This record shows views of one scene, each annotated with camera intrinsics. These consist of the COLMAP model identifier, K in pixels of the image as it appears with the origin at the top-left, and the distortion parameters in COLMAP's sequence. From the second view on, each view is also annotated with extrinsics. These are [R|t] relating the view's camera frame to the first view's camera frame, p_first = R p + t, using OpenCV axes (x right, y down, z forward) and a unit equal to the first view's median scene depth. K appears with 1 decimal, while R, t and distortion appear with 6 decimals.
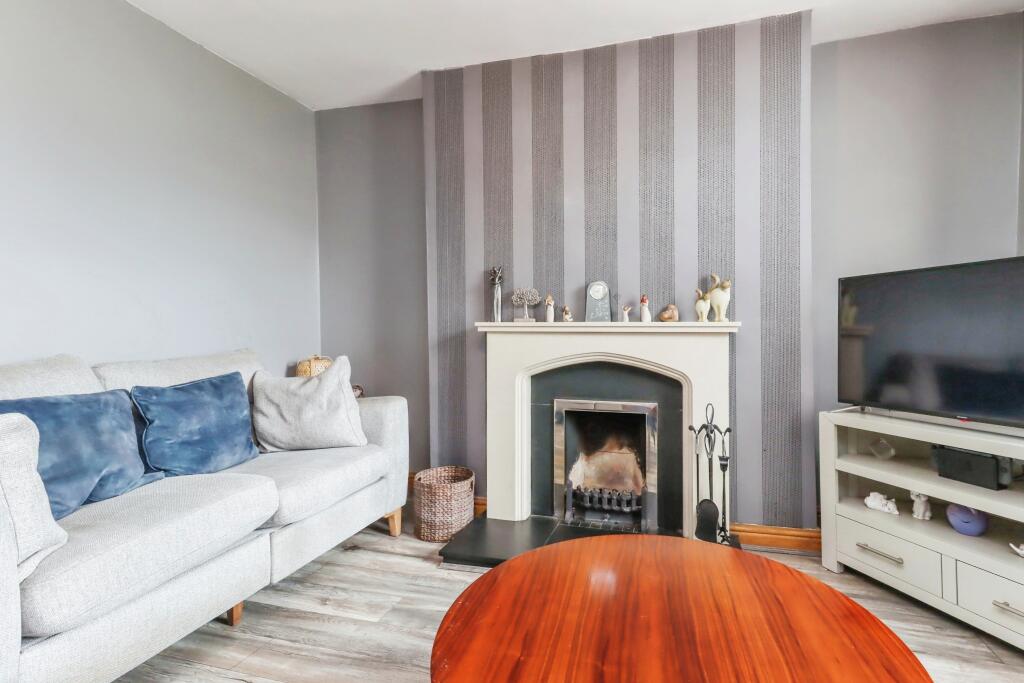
lens RADIAL K [[484.7, 0, 511.5], [0, 484.7, 322.4], [0, 0, 1]] dist [0.002412, 0.000064]
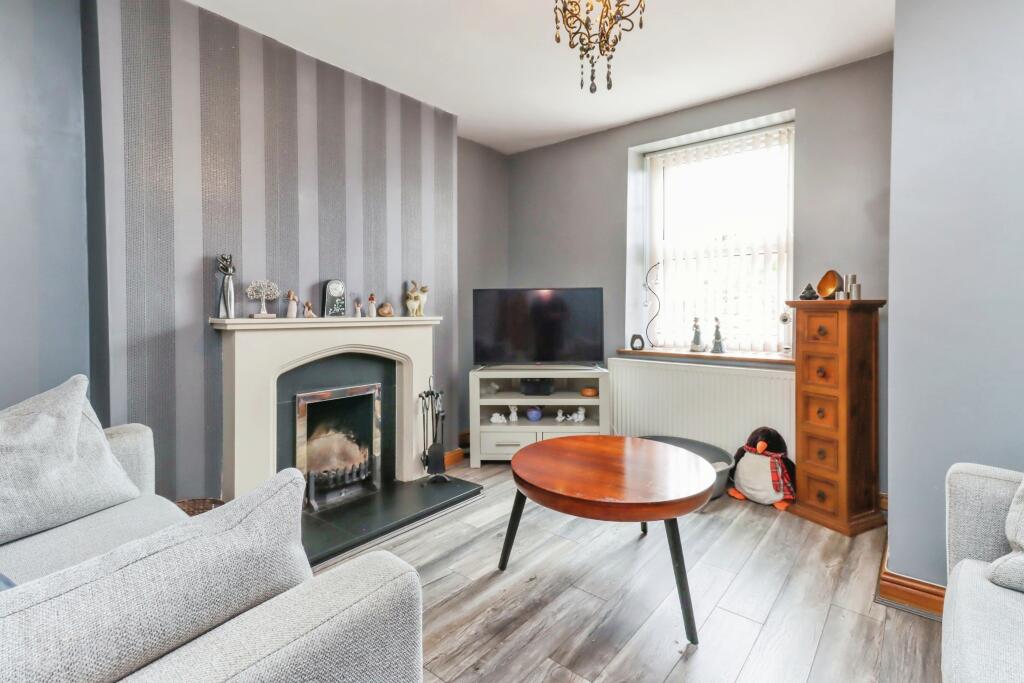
lens RADIAL K [[477.0, 0, 511.8], [0, 477.0, 314.7], [0, 0, 1]] dist [-0.000345, -0.000218]
pose [[0.404765, -0.004302, 0.914411, -0.661115], [0.002972, 0.999990, 0.003389, -0.009421], [-0.914416, 0.001346, 0.404773, 0.203045]]
